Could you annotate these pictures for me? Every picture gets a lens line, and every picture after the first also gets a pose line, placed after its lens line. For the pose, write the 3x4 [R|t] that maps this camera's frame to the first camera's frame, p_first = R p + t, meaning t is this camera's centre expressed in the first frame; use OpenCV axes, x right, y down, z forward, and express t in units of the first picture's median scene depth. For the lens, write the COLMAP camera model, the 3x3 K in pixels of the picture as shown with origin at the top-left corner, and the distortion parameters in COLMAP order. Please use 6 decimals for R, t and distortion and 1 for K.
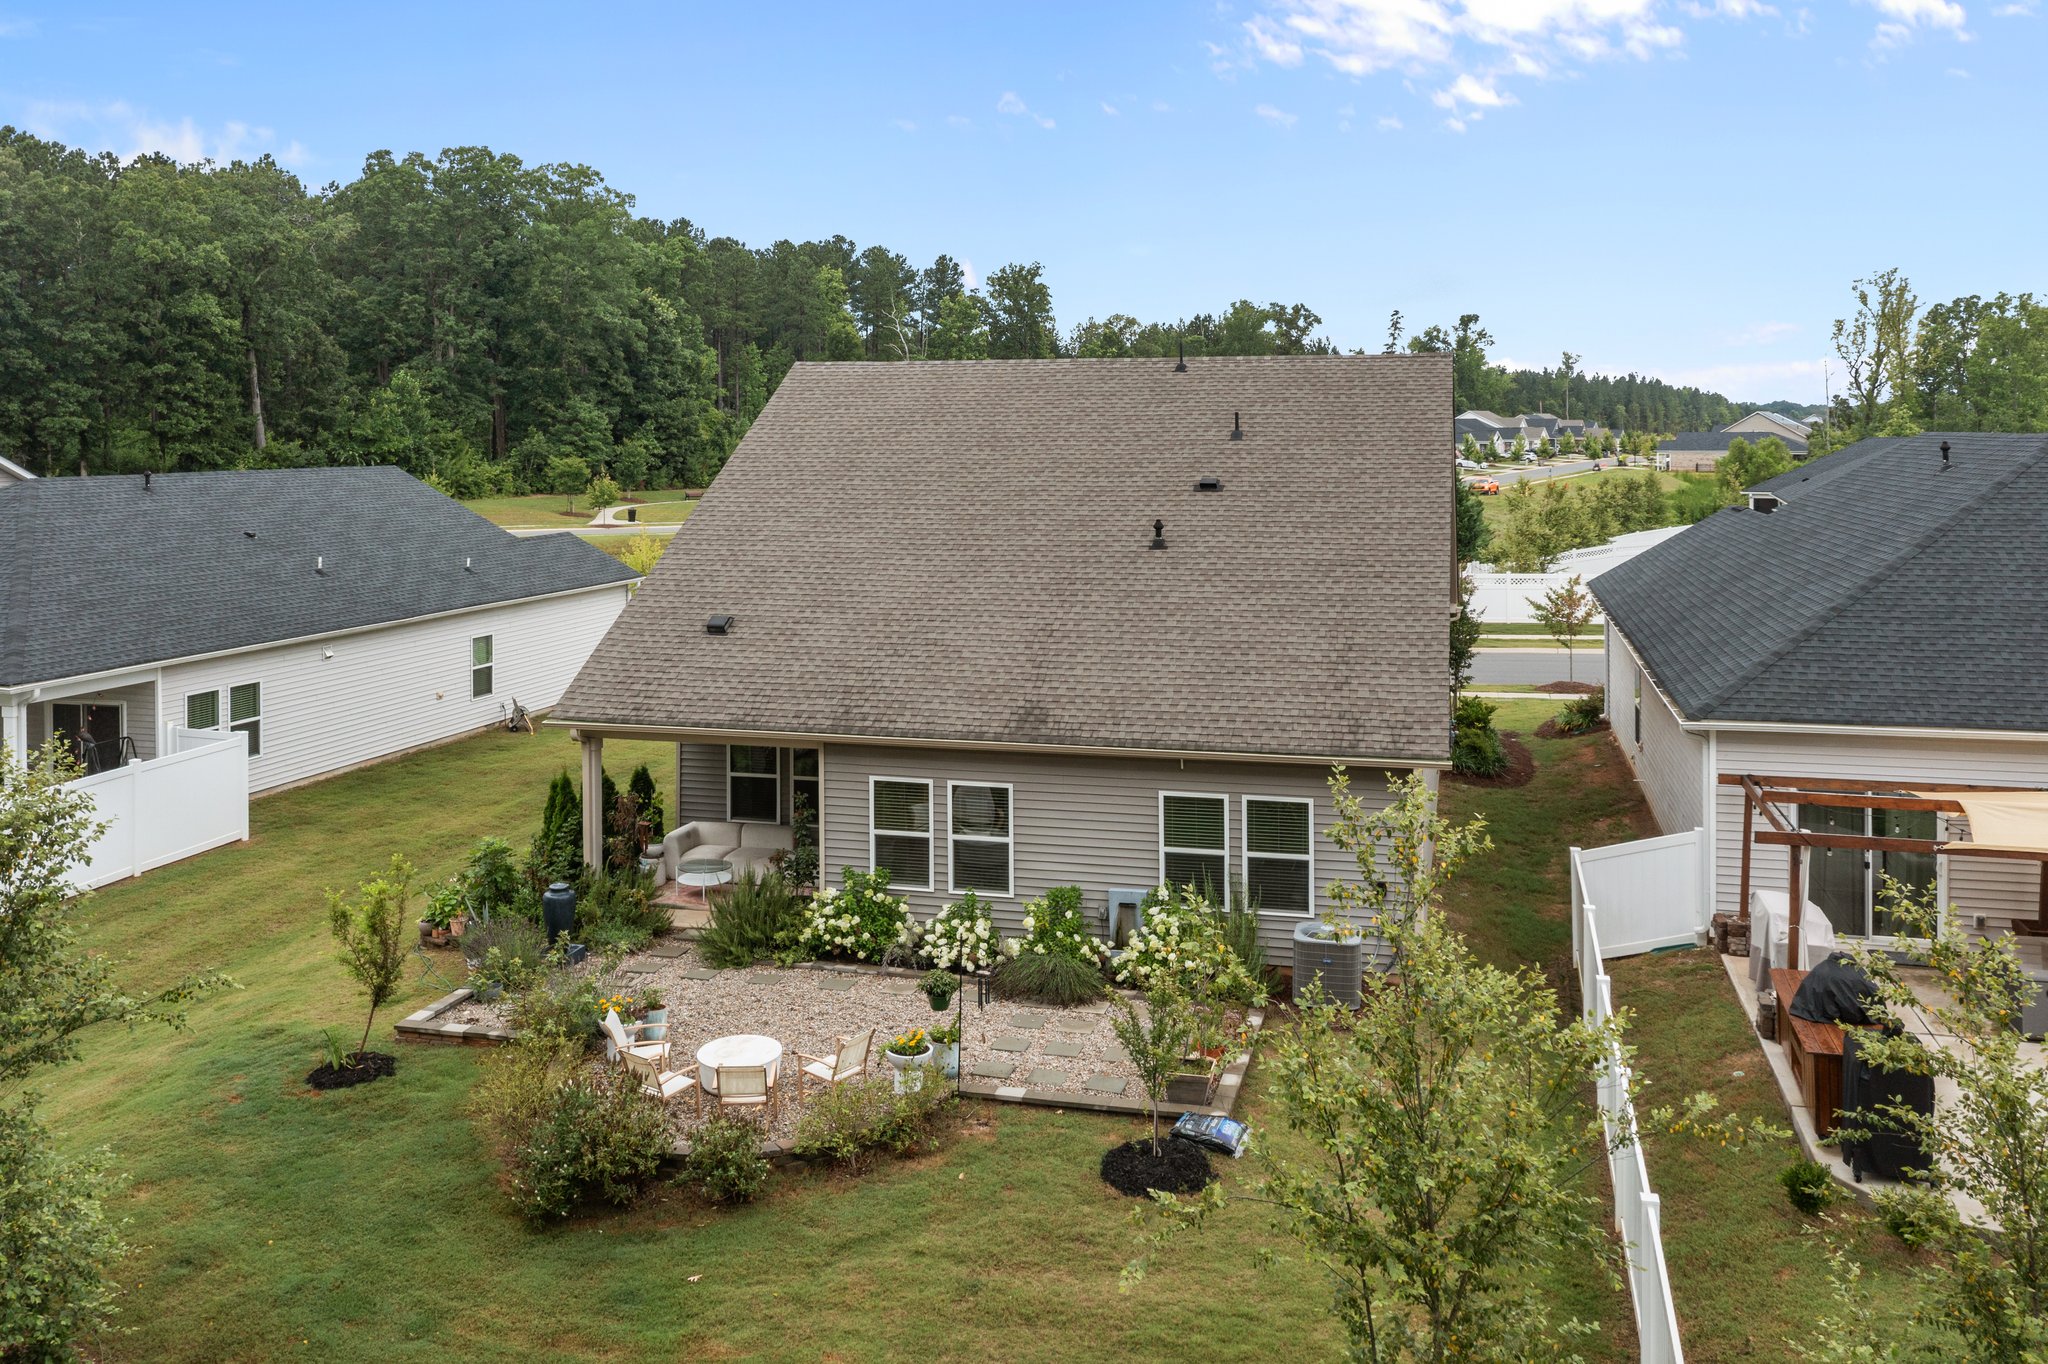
lens RADIAL K [[1681.9, 0, 1015.8], [0, 1681.9, 441.6], [0, 0, 1]] dist [-0.003569, 0.002642]
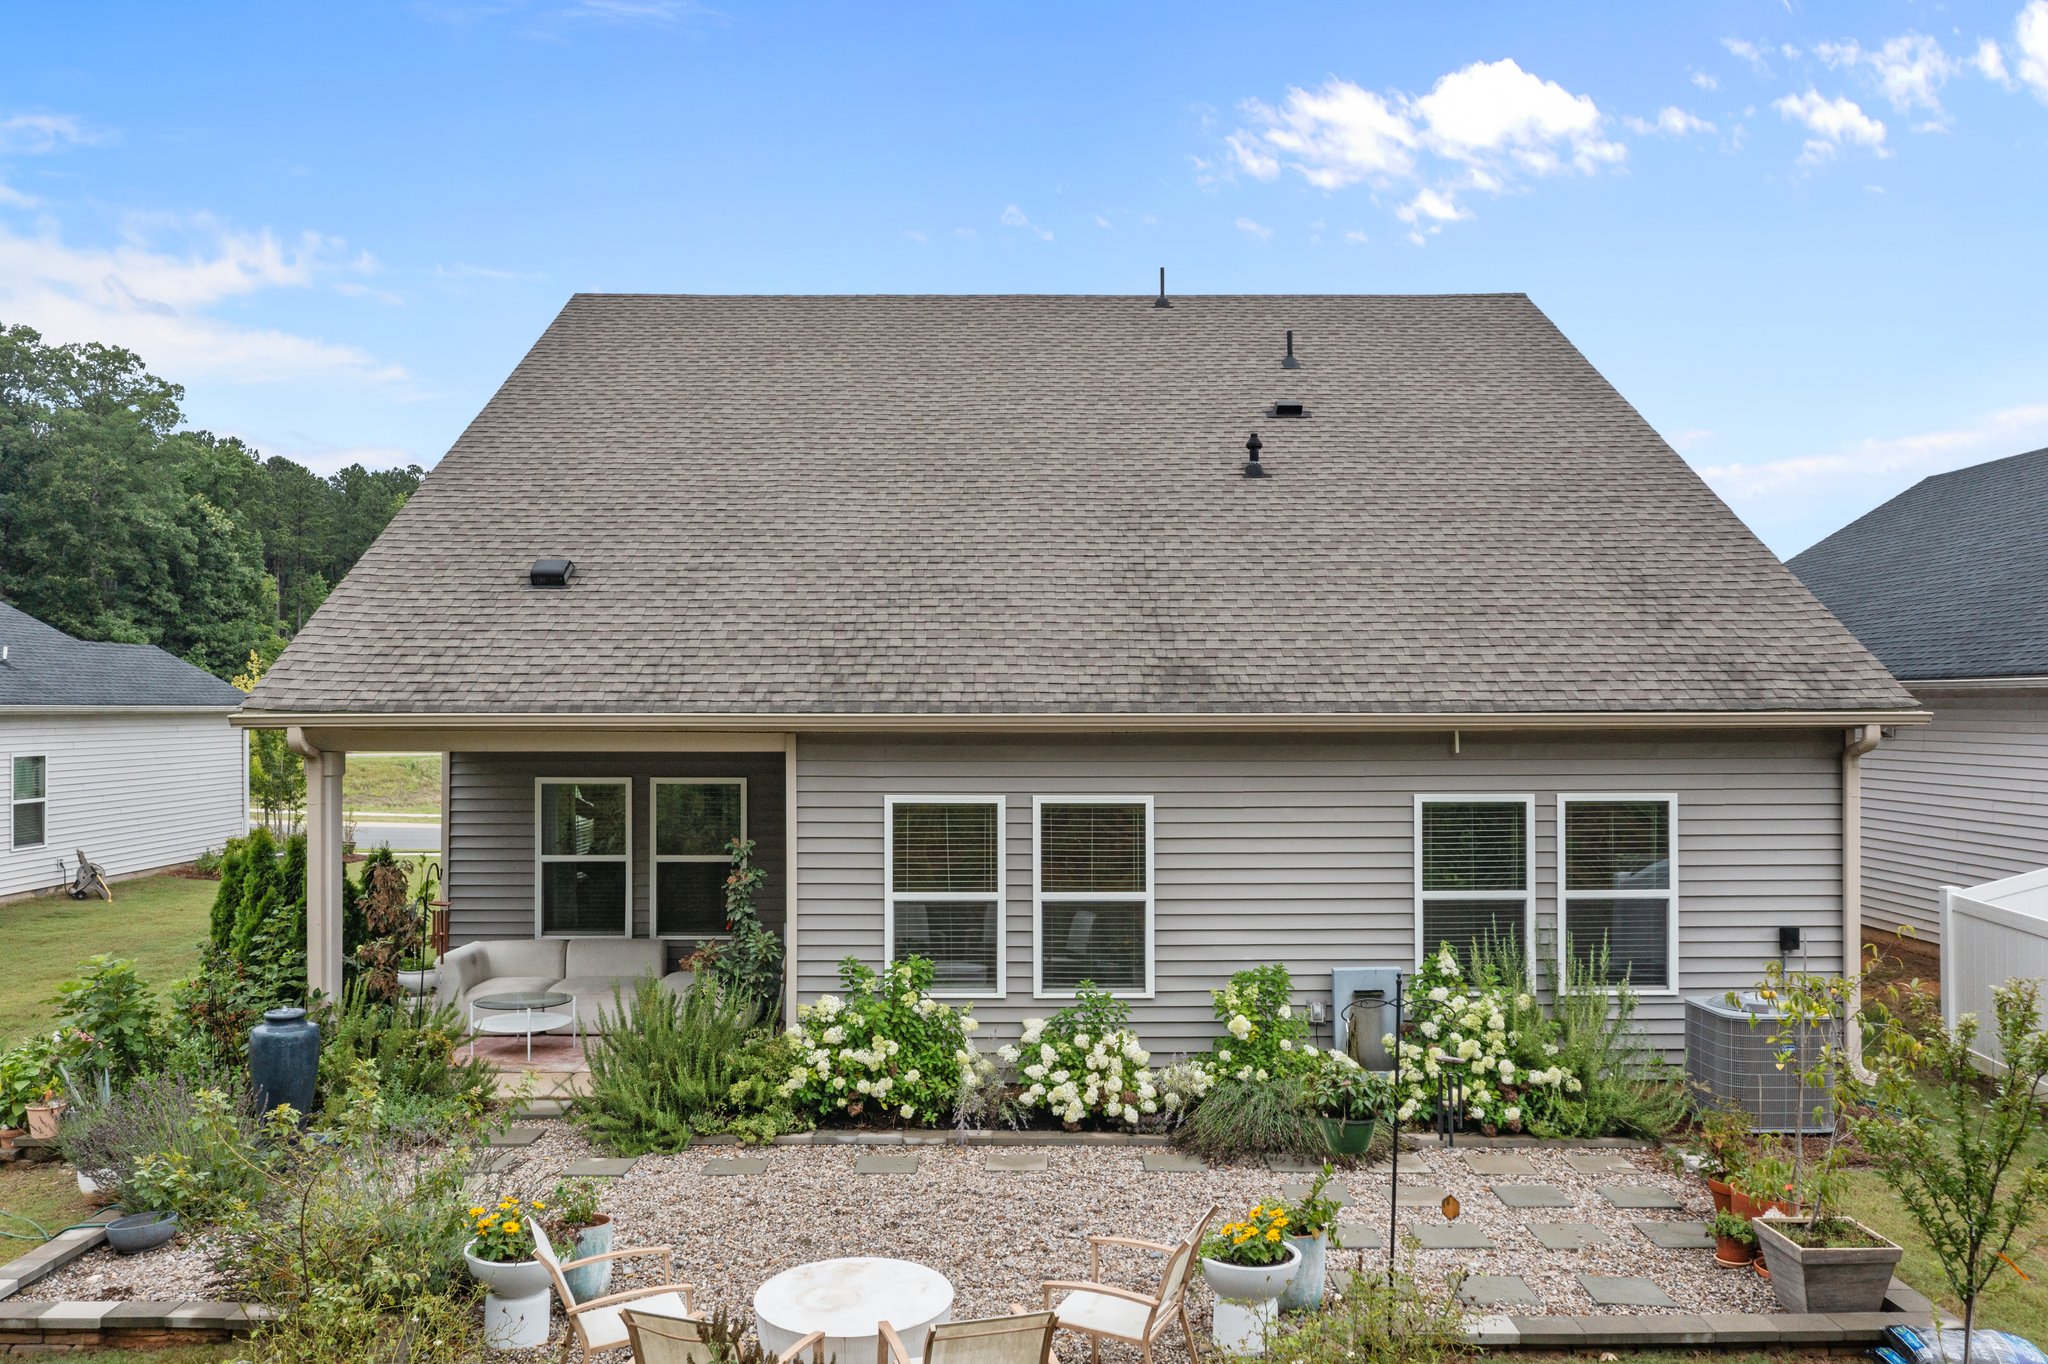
lens RADIAL K [[1631.9, 0, 1019.3], [0, 1631.9, 688.9], [0, 0, 1]] dist [-0.010583, 0.006791]
pose [[0.965062, 0.005358, 0.261968, -0.154315], [-0.000563, 0.999831, -0.018376, 0.145133], [-0.262022, 0.017587, 0.964902, 0.393521]]
